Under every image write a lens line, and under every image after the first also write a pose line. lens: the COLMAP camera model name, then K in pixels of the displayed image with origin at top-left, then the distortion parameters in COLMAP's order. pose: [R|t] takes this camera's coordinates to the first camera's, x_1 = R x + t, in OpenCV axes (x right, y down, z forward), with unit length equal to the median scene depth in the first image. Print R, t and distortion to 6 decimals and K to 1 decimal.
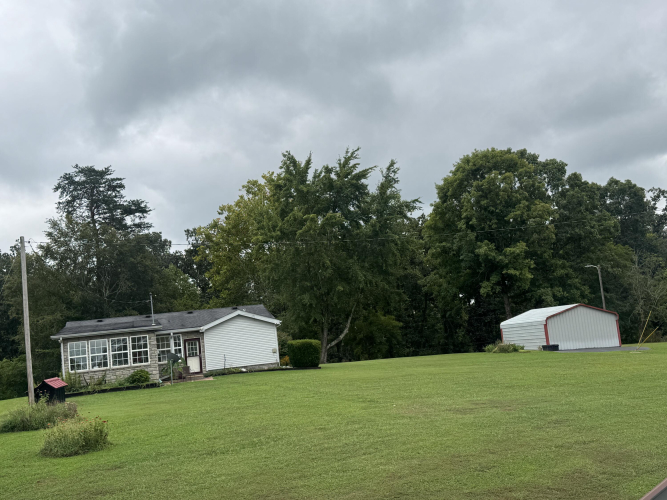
lens RADIAL K [[693.0, 0, 330.1], [0, 693.0, 253.2], [0, 0, 1]] dist [0.194327, -0.424015]
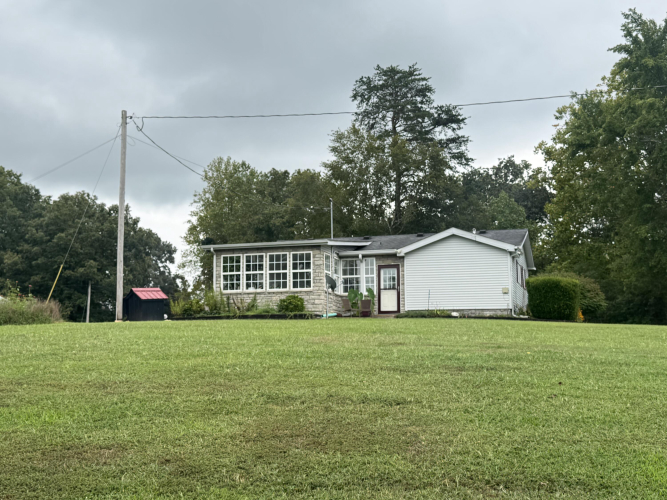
lens RADIAL K [[843.5, 0, 333.2], [0, 843.5, 251.4], [0, 0, 1]] dist [0.165816, 0.007258]
pose [[0.838823, 0.035841, -0.543224, 0.198976], [-0.009905, 0.998670, 0.050596, 0.057028], [0.544315, -0.037060, 0.838062, 0.210698]]
